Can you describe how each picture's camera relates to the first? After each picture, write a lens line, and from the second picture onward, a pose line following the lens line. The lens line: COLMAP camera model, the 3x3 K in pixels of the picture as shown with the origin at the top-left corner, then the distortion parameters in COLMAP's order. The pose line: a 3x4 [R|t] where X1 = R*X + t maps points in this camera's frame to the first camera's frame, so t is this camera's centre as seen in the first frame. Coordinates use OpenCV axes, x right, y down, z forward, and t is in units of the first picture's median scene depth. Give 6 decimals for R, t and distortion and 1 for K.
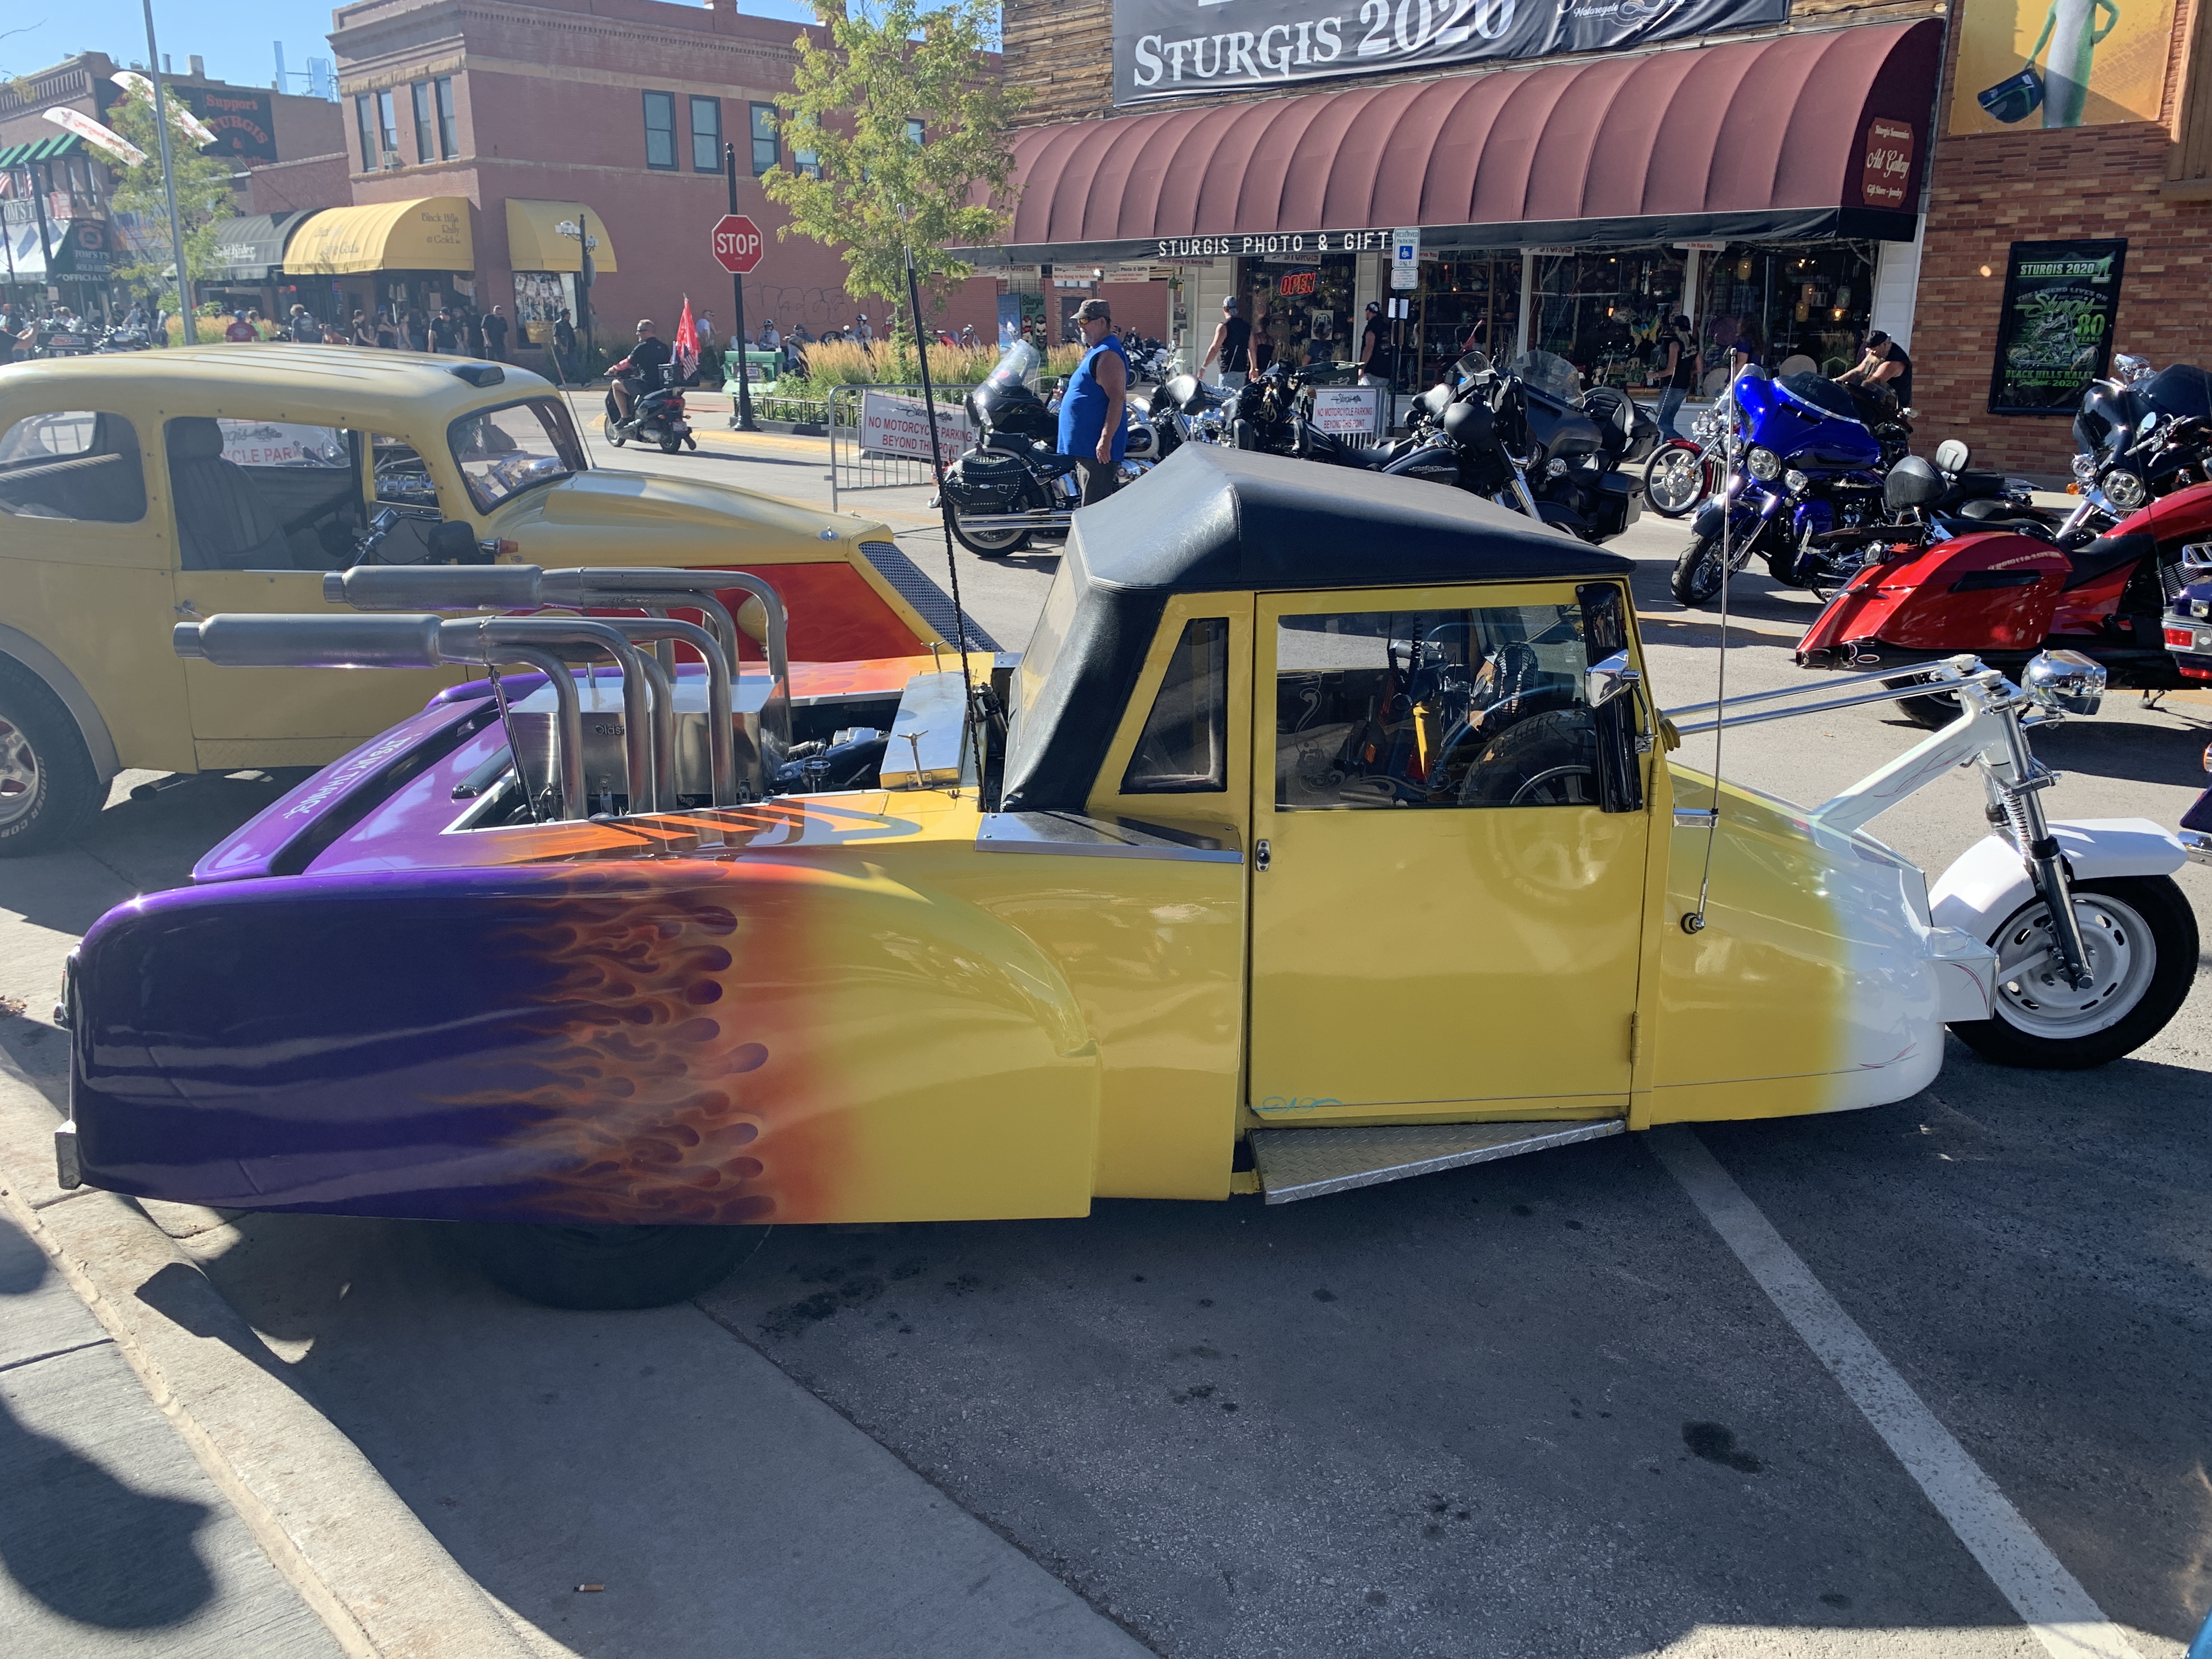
lens RADIAL K [[1683.7, 0, 1122.1], [0, 1683.7, 838.7], [0, 0, 1]] dist [0.013818, -0.007720]
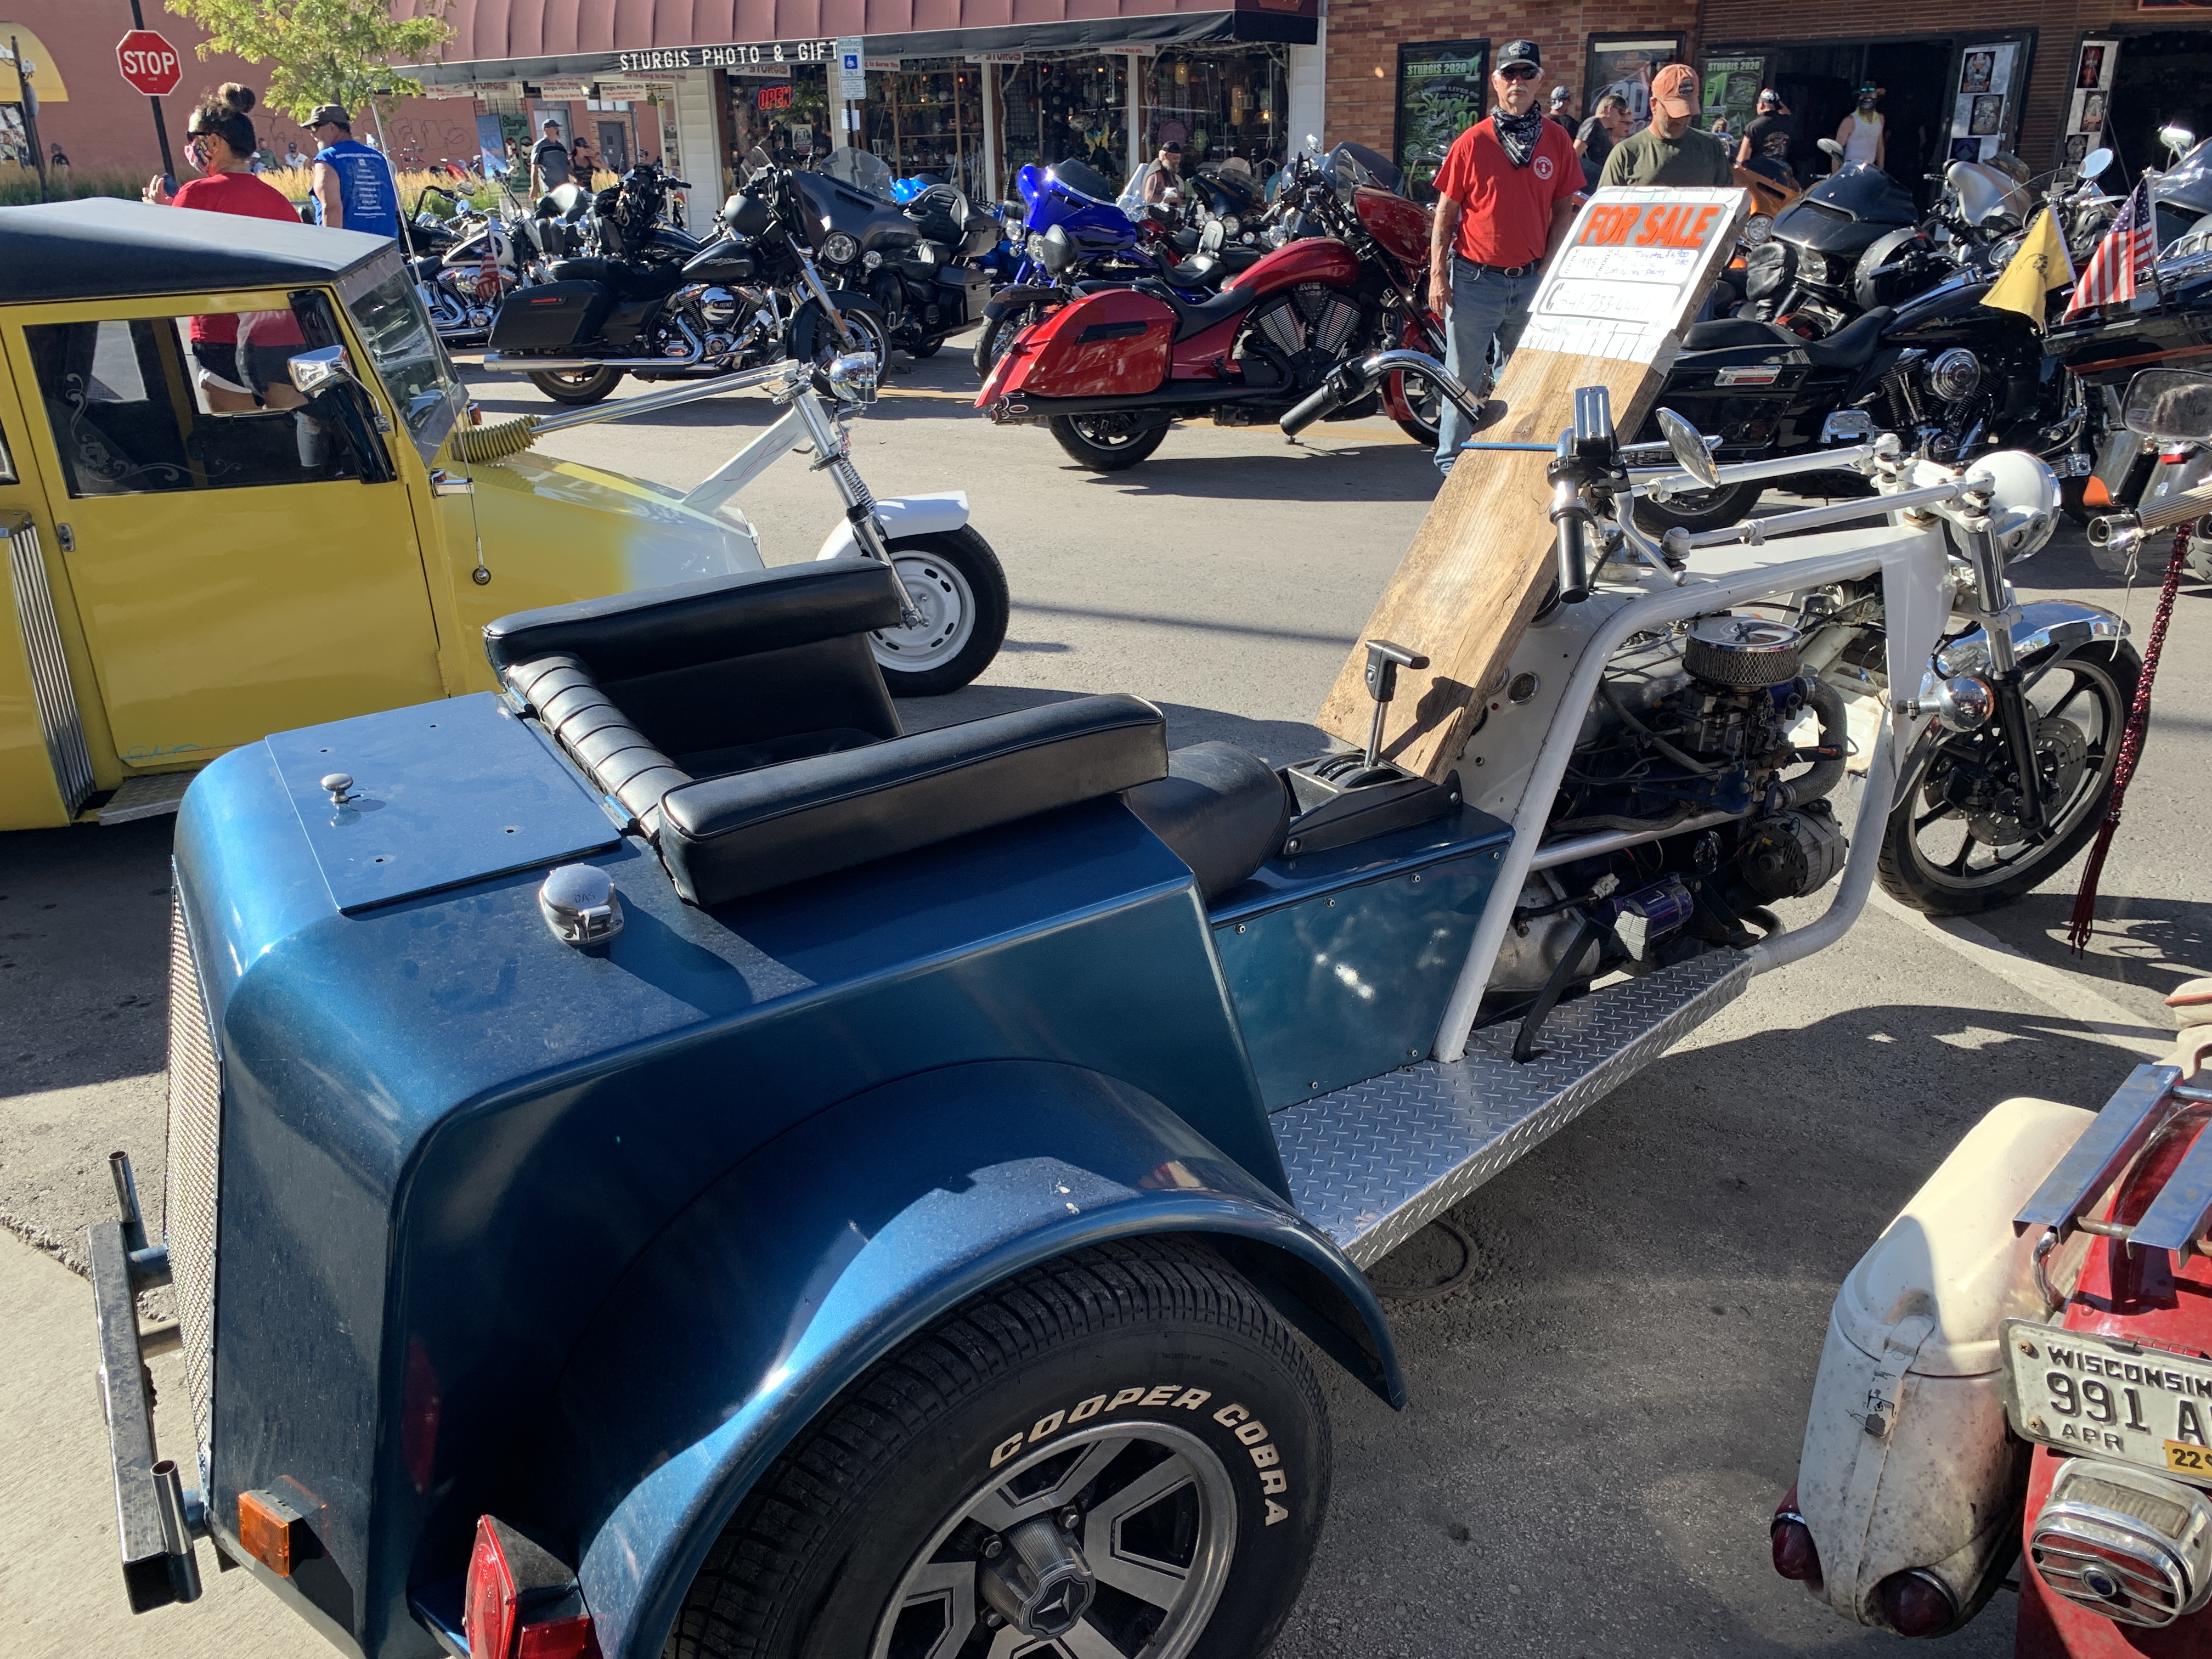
lens RADIAL K [[1683.7, 0, 1100.0], [0, 1683.7, 828.7], [0, 0, 1]] dist [0.013818, -0.007720]
pose [[0.979071, -0.096268, 0.179309, 0.075700], [0.080544, 0.992402, 0.093016, 0.021432], [-0.186901, -0.076627, 0.979386, -0.042783]]
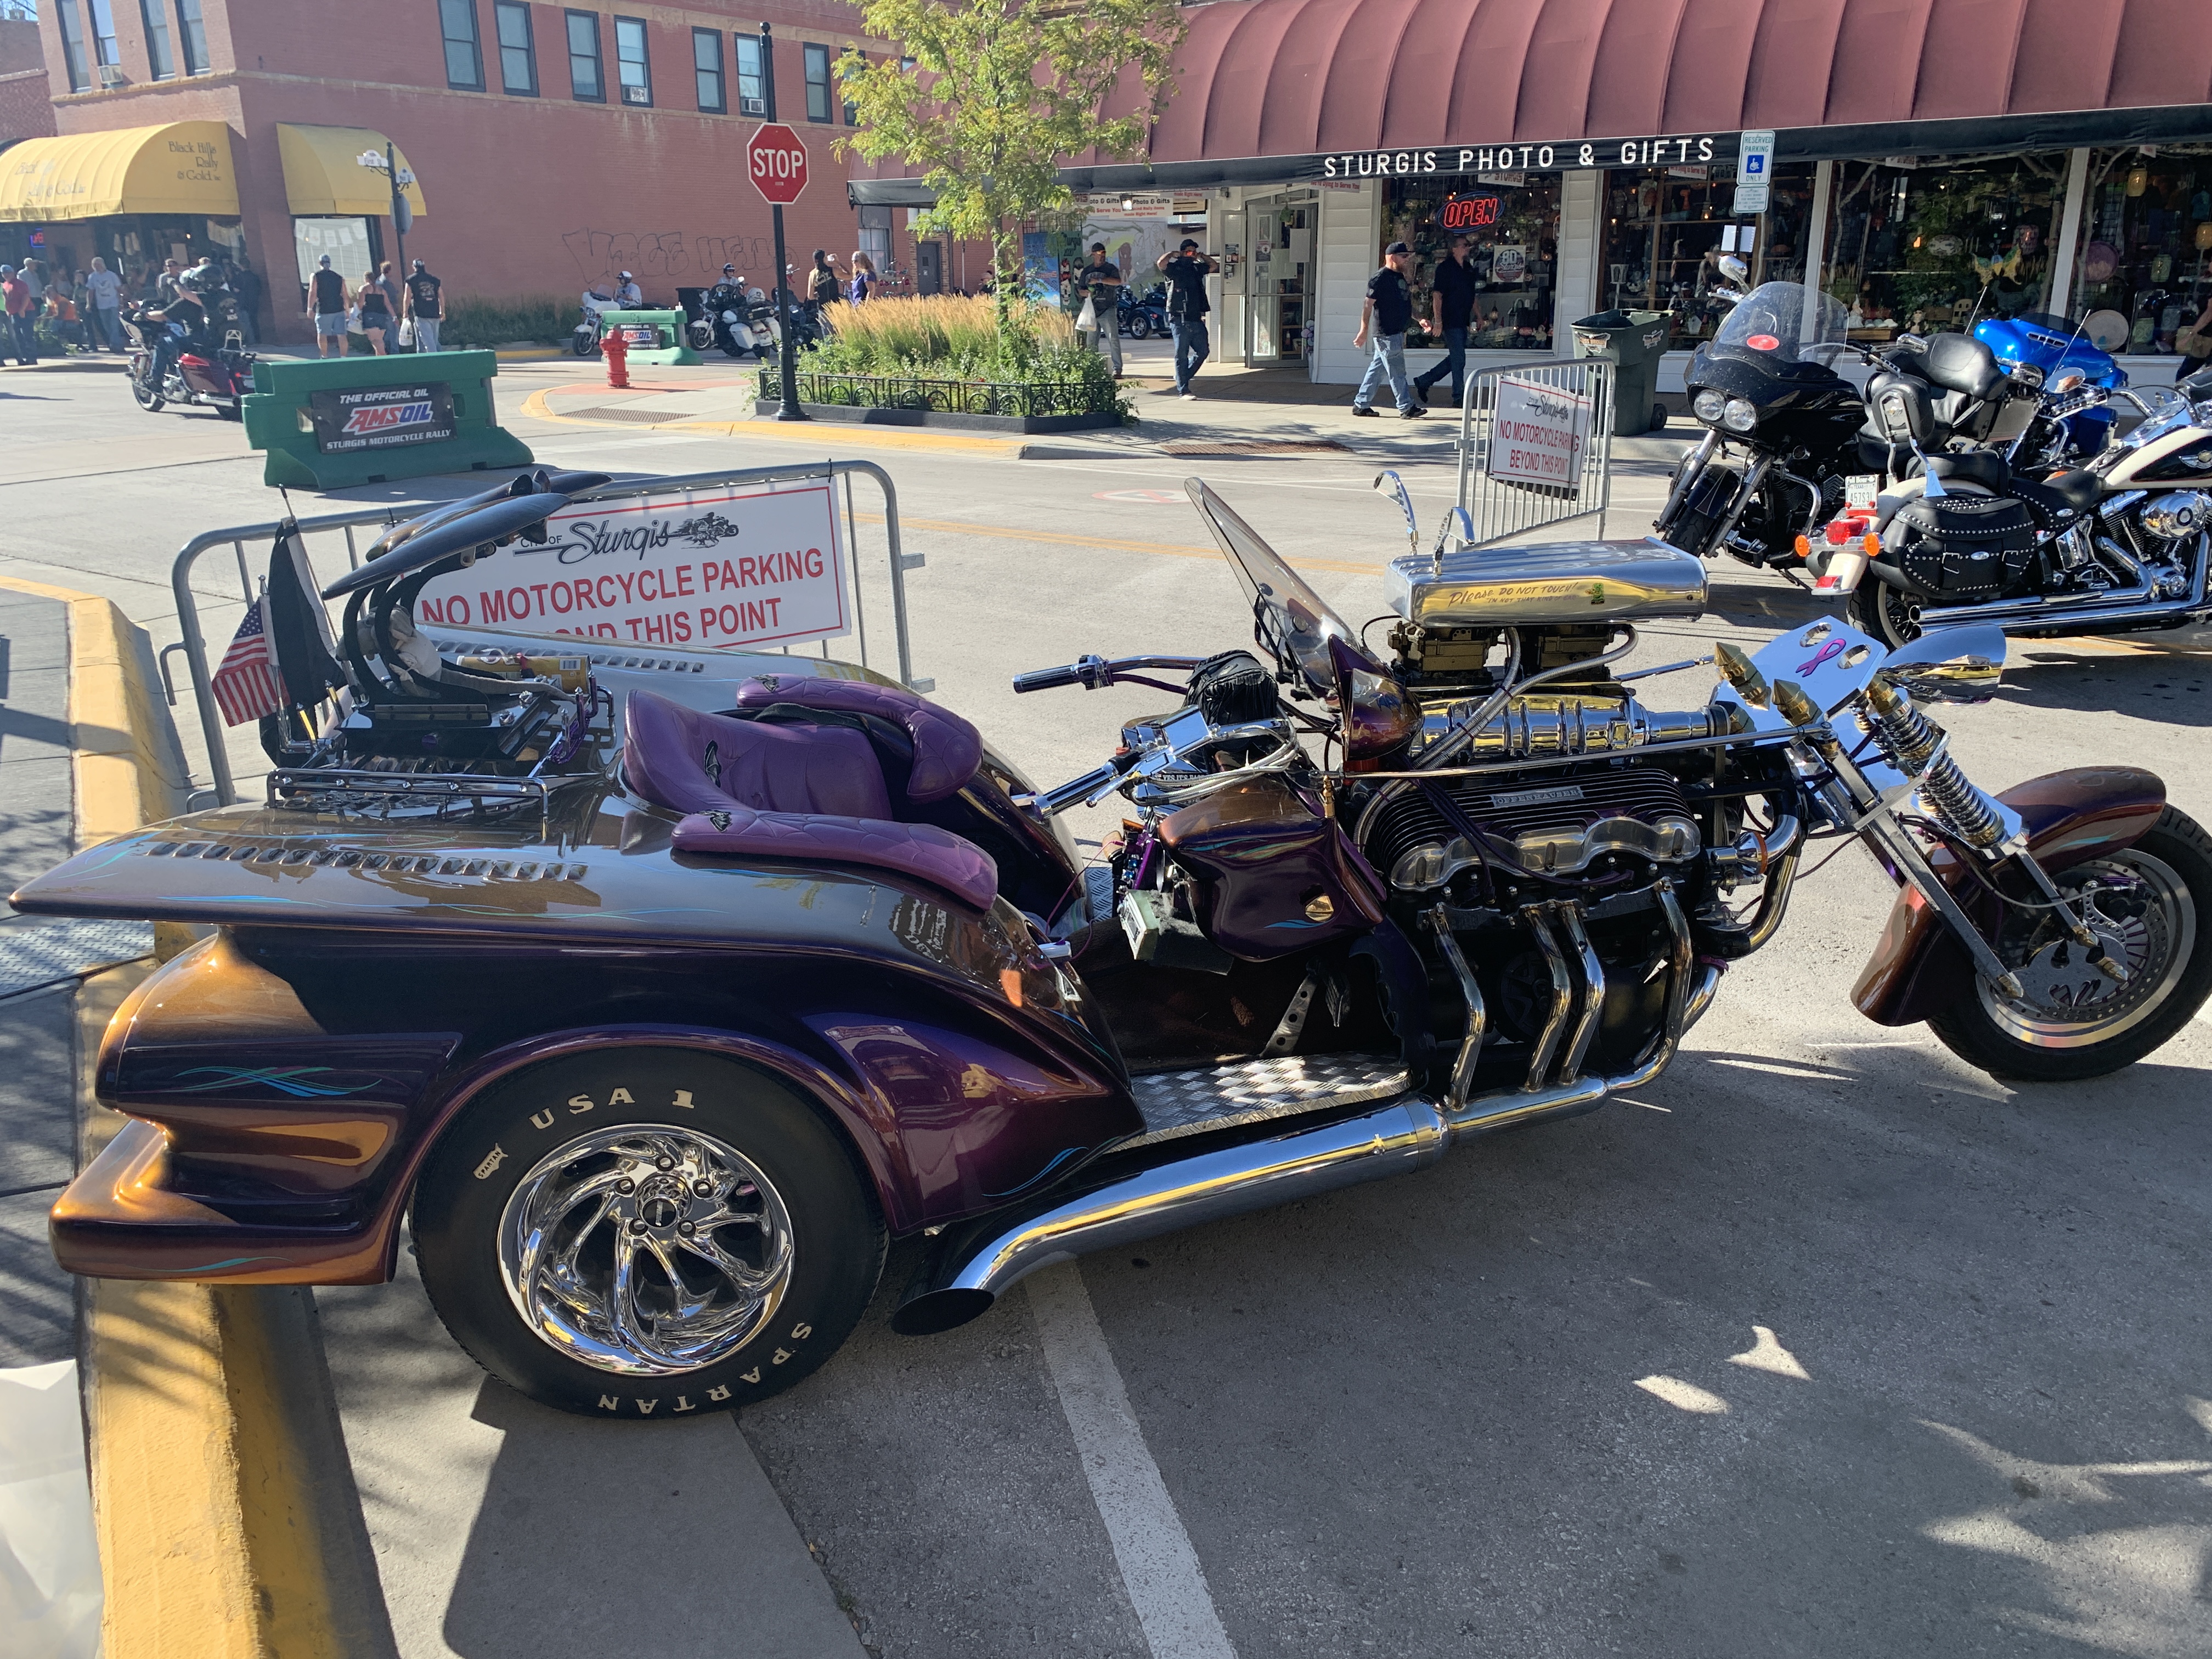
lens RADIAL K [[1683.7, 0, 1104.1], [0, 1683.7, 817.5], [0, 0, 1]] dist [0.013818, -0.007720]
pose [[0.986028, -0.063939, 0.153822, -0.215602], [0.061459, 0.997892, 0.020829, -0.076107], [-0.154830, -0.011084, 0.987879, 0.251752]]
